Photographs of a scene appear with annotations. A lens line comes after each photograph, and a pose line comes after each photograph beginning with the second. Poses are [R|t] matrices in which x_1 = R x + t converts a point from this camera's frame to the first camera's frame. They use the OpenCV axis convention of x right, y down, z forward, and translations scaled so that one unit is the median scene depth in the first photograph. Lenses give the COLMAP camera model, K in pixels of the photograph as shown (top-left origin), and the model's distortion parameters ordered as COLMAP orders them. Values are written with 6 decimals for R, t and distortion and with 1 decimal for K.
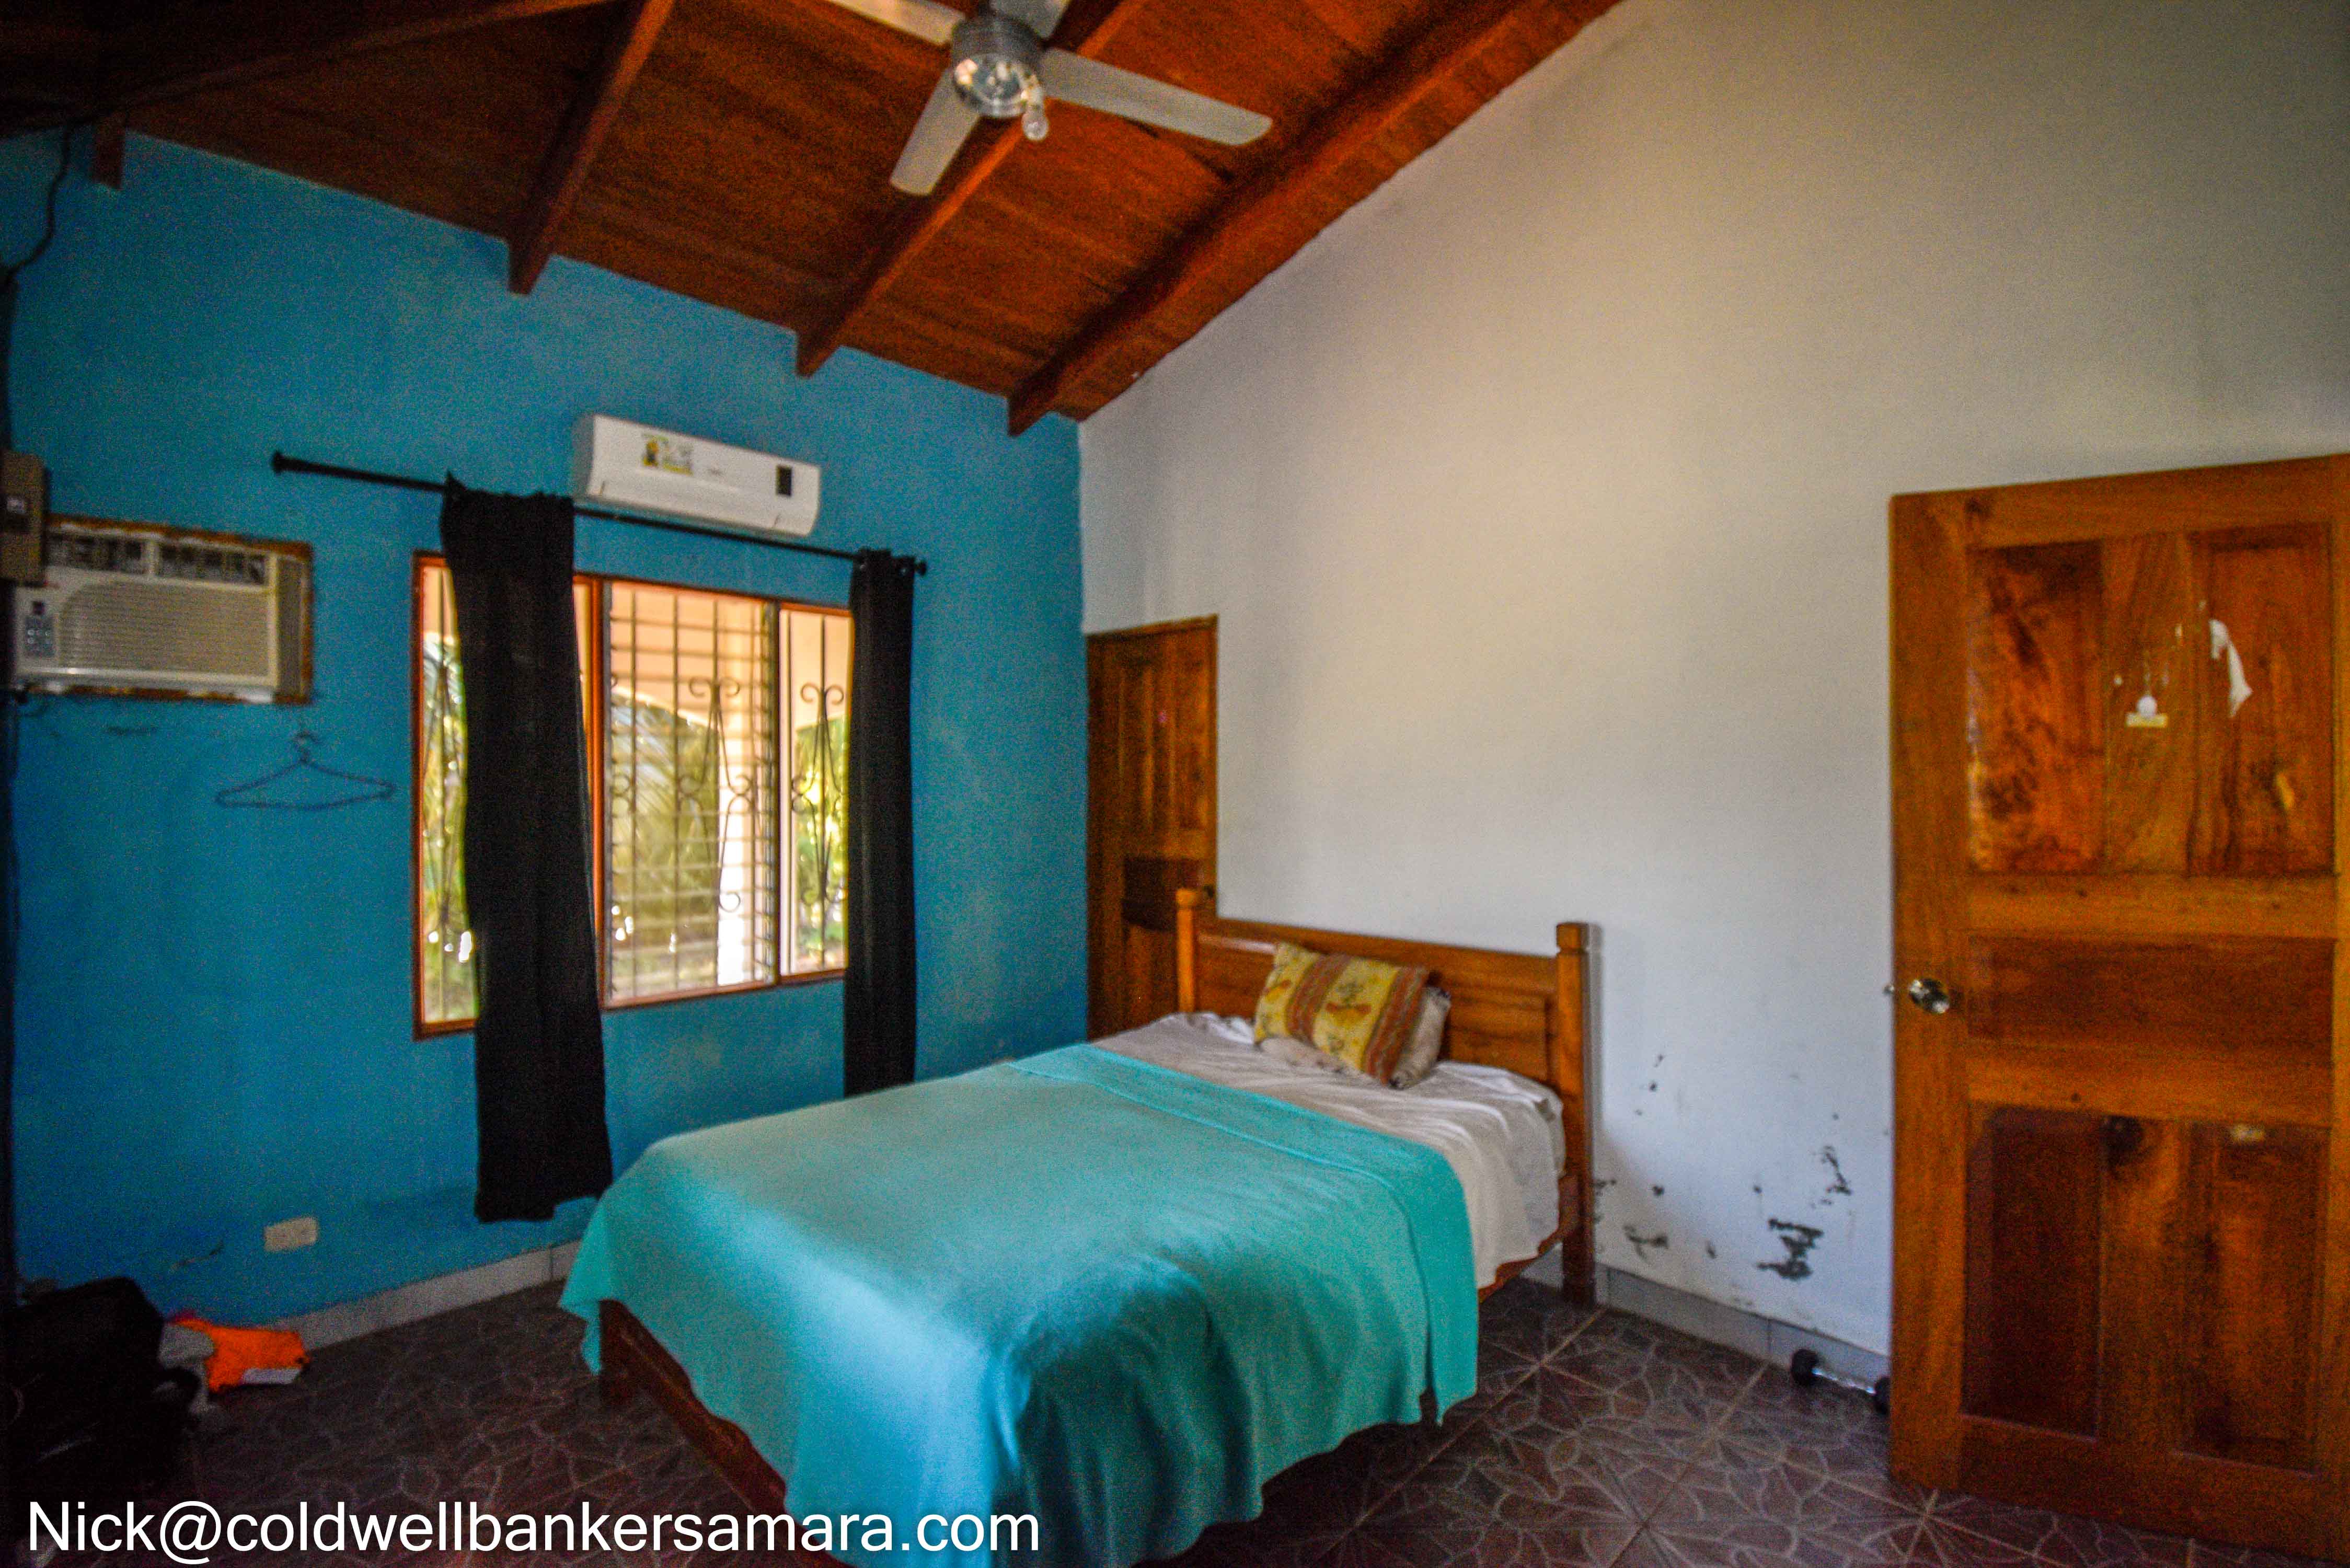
lens RADIAL K [[1086.1, 0, 1158.2], [0, 1086.1, 795.0], [0, 0, 1]] dist [0.026127, -0.023984]
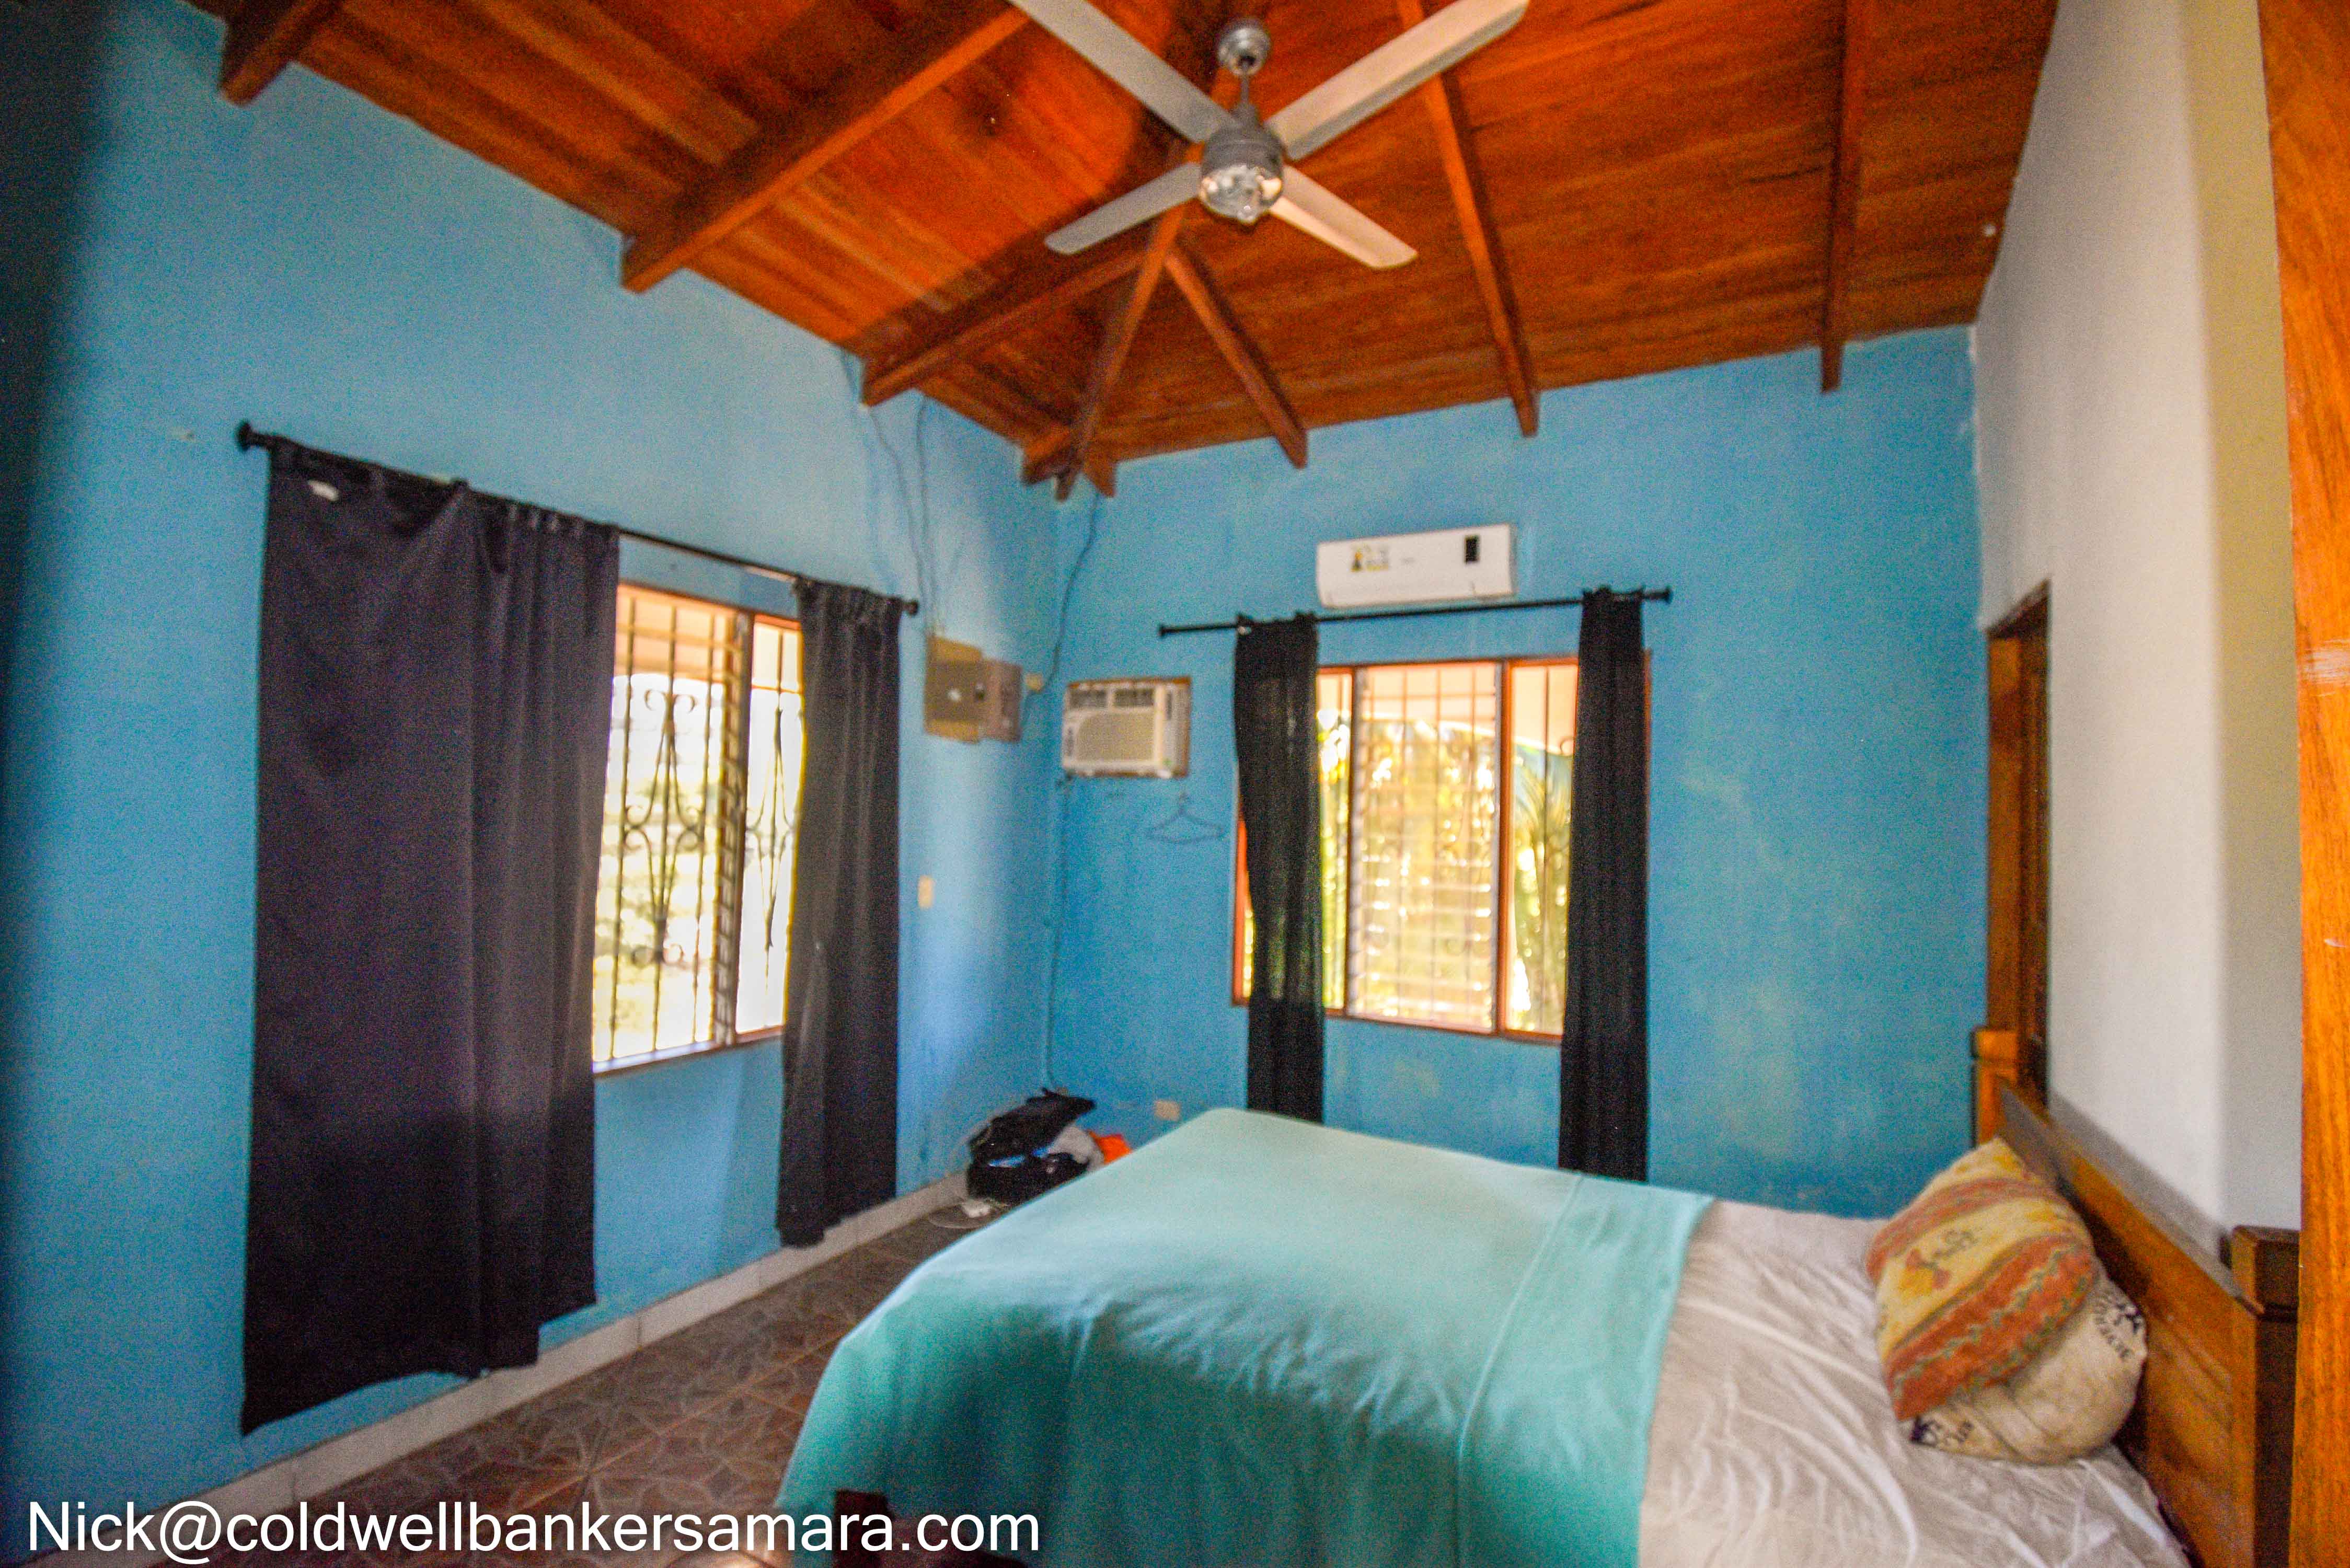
lens RADIAL K [[1086.1, 0, 1158.2], [0, 1086.1, 795.0], [0, 0, 1]] dist [0.026127, -0.023984]
pose [[0.256978, -0.006913, -0.966392, 0.604261], [-0.036480, 0.999192, -0.016849, -0.023493], [0.965728, 0.039584, 0.256518, 0.456854]]
